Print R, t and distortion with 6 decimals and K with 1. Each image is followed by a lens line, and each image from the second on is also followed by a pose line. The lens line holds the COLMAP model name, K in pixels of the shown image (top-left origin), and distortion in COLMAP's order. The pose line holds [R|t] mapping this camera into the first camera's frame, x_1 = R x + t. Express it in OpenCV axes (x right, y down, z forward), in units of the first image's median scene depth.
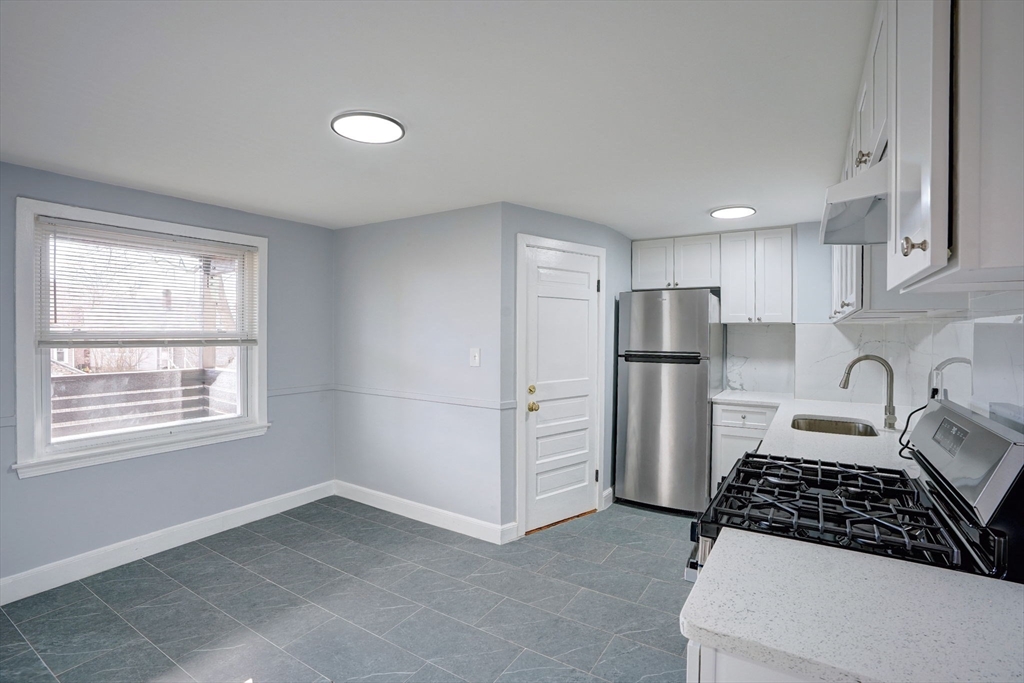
lens RADIAL K [[472.1, 0, 509.5], [0, 472.1, 335.5], [0, 0, 1]] dist [-0.079800, 0.031606]
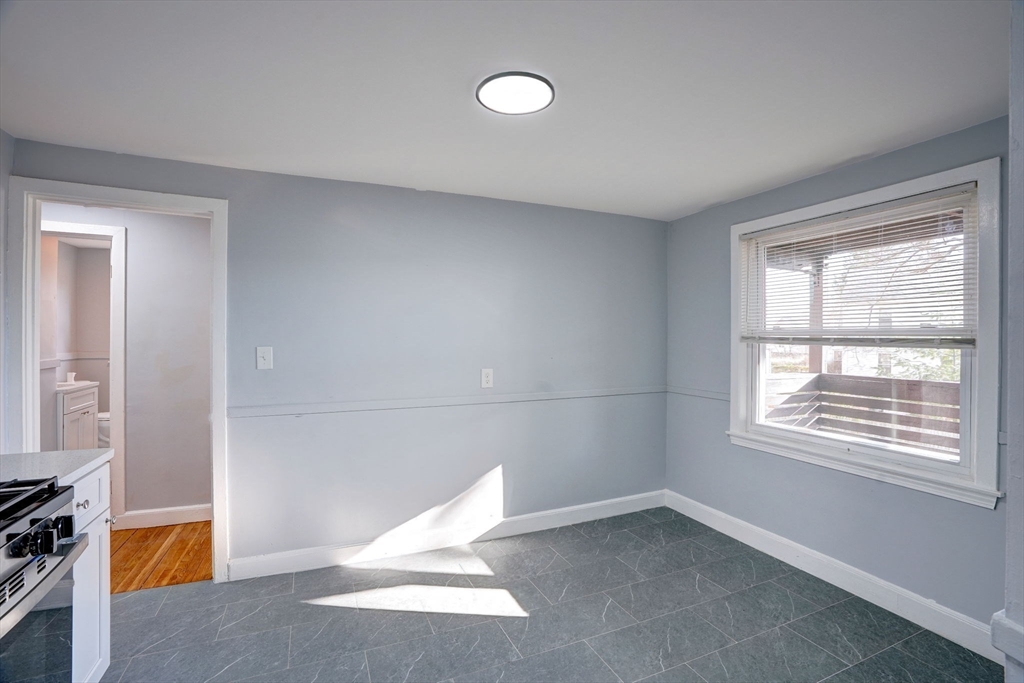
lens RADIAL K [[472.1, 0, 509.5], [0, 472.1, 335.5], [0, 0, 1]] dist [-0.079800, 0.031606]
pose [[-0.564739, -0.002517, -0.825265, 0.292176], [-0.008266, 0.999962, 0.002607, 0.008712], [0.825228, 0.008294, -0.564739, 0.971213]]
